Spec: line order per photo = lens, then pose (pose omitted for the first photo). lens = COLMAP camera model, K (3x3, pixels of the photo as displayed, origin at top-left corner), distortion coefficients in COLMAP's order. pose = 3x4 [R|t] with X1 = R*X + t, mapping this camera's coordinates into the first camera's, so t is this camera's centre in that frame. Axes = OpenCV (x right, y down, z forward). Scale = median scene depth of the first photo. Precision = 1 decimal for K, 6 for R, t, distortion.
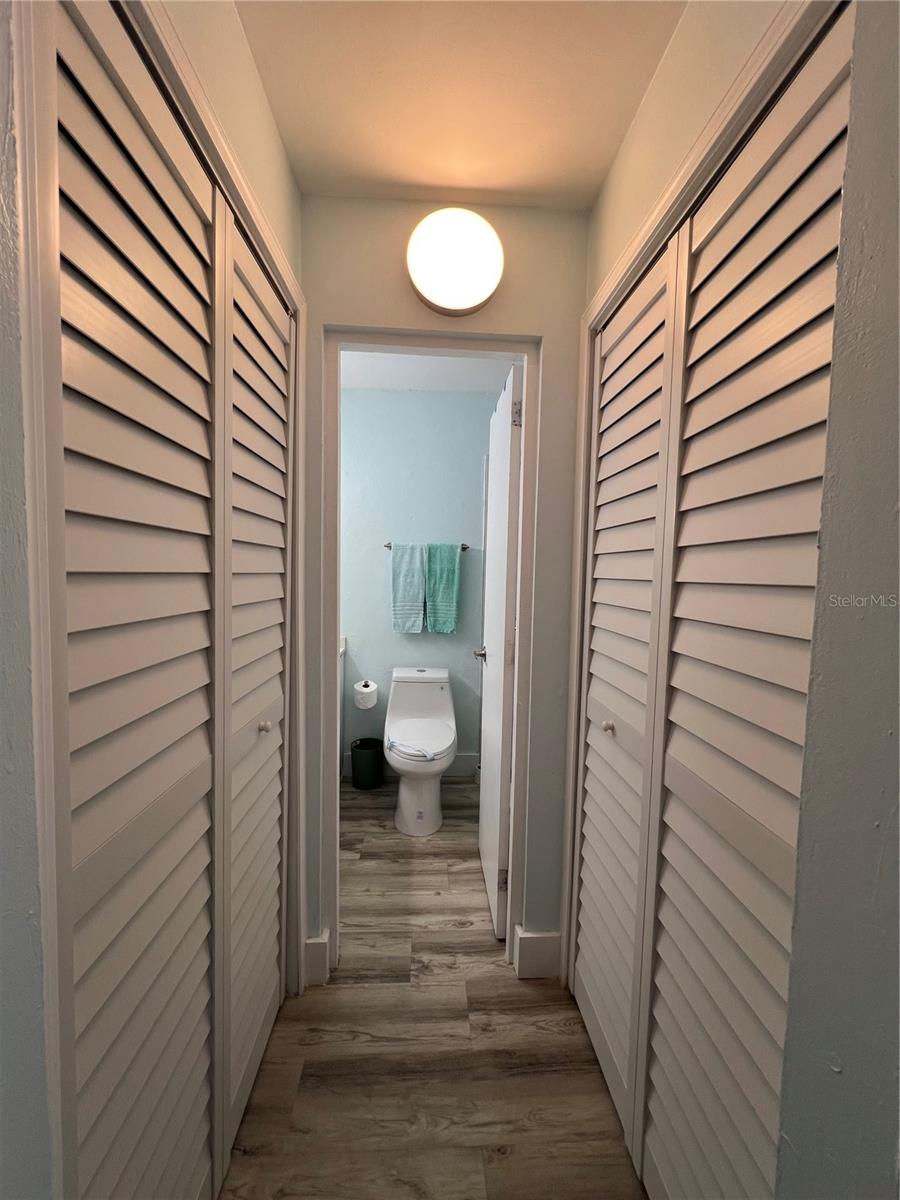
lens RADIAL K [[481.6, 0, 451.7], [0, 481.6, 597.9], [0, 0, 1]] dist [-0.002331, -0.000019]
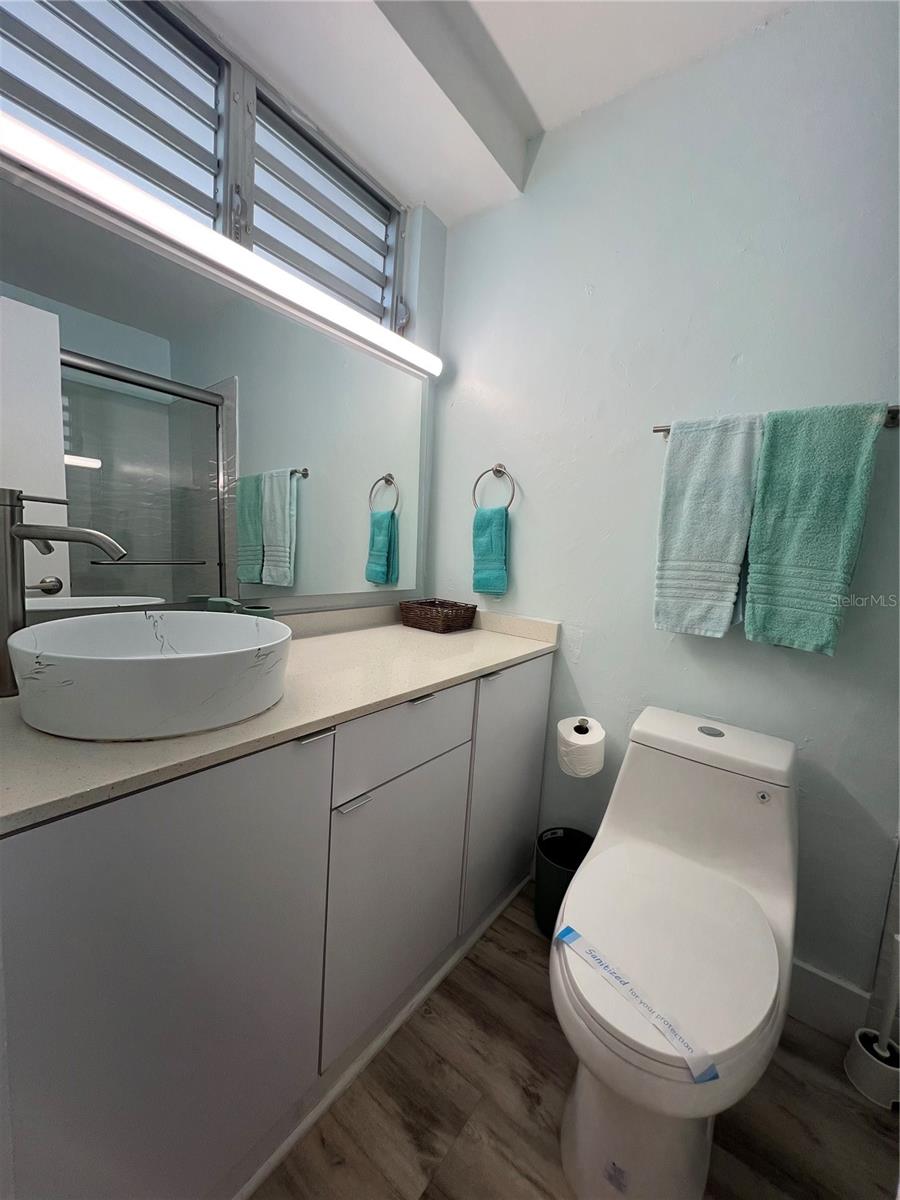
lens RADIAL K [[481.6, 0, 451.9], [0, 481.6, 599.8], [0, 0, 1]] dist [-0.002331, -0.000019]
pose [[0.773317, 0.107295, -0.624875, 0.008977], [-0.093909, 0.994089, 0.054473, 0.039697], [0.627026, 0.016556, 0.778822, 0.543257]]
